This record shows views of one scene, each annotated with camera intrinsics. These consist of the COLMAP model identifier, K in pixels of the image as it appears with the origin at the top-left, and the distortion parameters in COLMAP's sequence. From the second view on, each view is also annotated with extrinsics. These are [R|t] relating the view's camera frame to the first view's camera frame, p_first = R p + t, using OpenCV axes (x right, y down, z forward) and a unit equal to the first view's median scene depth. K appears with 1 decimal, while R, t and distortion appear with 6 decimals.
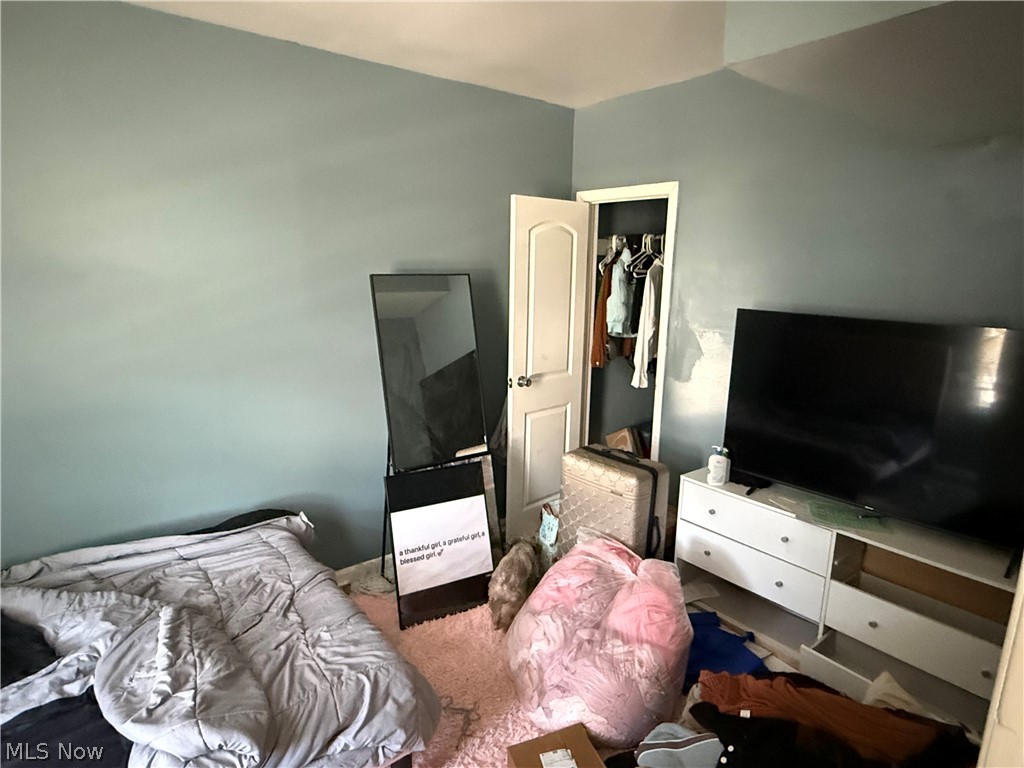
lens RADIAL K [[584.8, 0, 512.0], [0, 584.8, 384.0], [0, 0, 1]] dist [-0.002356, -0.000686]
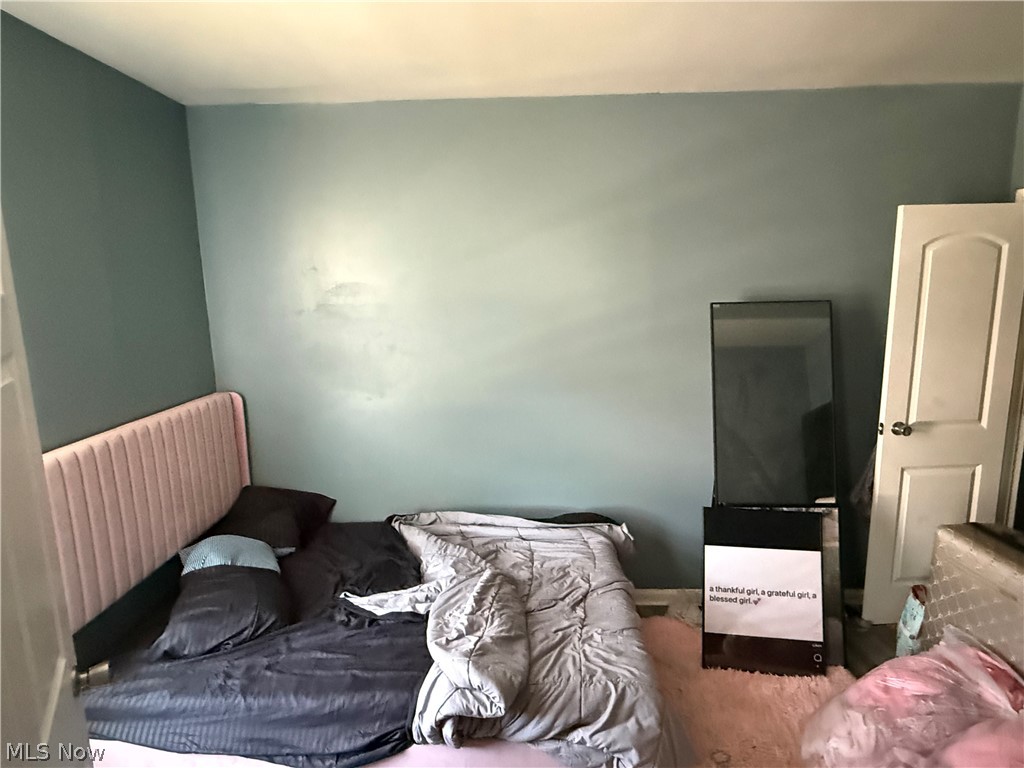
lens RADIAL K [[584.8, 0, 512.0], [0, 584.8, 384.0], [0, 0, 1]] dist [-0.002356, -0.000686]
pose [[0.767644, 0.075096, -0.636462, 0.180315], [-0.099570, 0.995027, -0.002690, -0.015954], [0.633095, 0.065438, 0.771303, 0.025199]]
